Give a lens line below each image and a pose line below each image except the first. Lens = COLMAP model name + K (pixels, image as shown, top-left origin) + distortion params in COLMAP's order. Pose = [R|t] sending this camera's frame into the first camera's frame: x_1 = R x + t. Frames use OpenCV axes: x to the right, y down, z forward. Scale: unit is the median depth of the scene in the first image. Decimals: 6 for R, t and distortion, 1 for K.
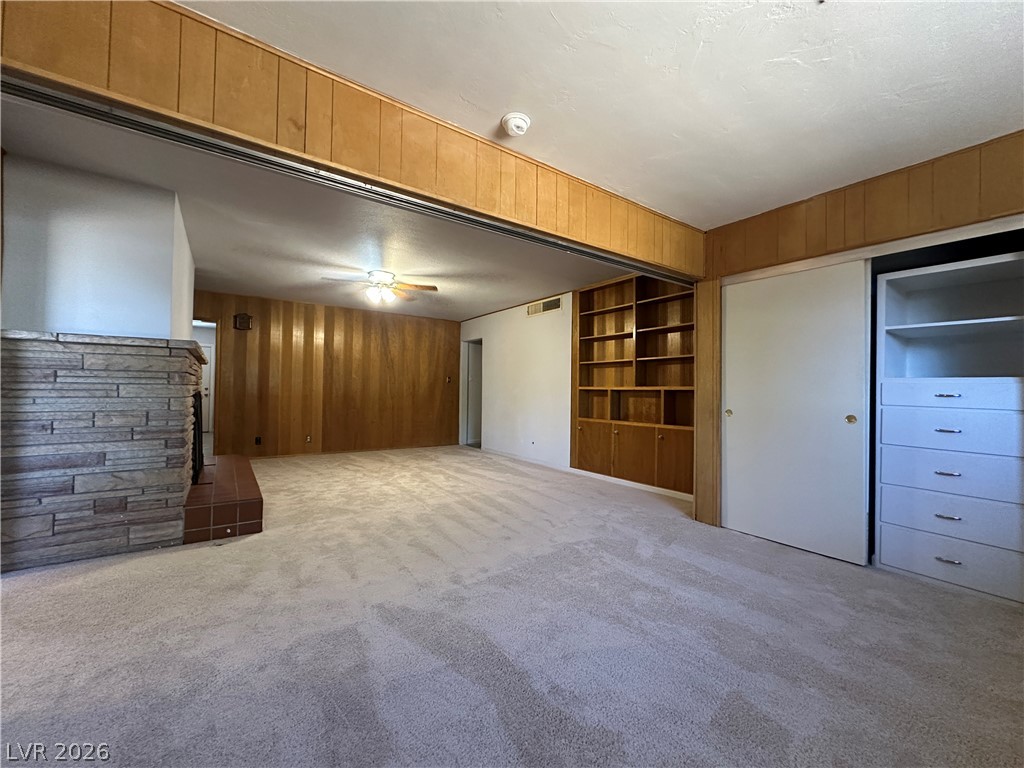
lens RADIAL K [[408.4, 0, 512.9], [0, 408.4, 383.1], [0, 0, 1]] dist [-0.002776, 0.000096]
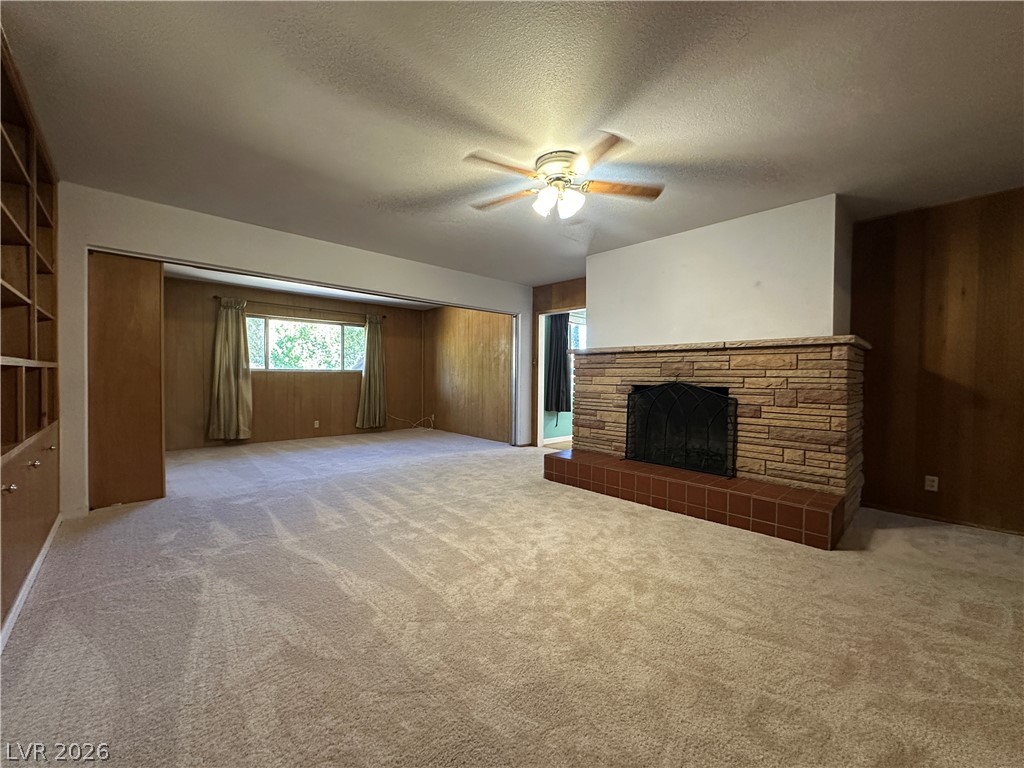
lens RADIAL K [[408.4, 0, 512.9], [0, 408.4, 383.1], [0, 0, 1]] dist [-0.002776, 0.000096]
pose [[-0.990767, -0.019639, -0.134149, -0.196852], [-0.019376, 0.999807, -0.003265, 0.025818], [0.134187, -0.000636, -0.990956, 1.514202]]
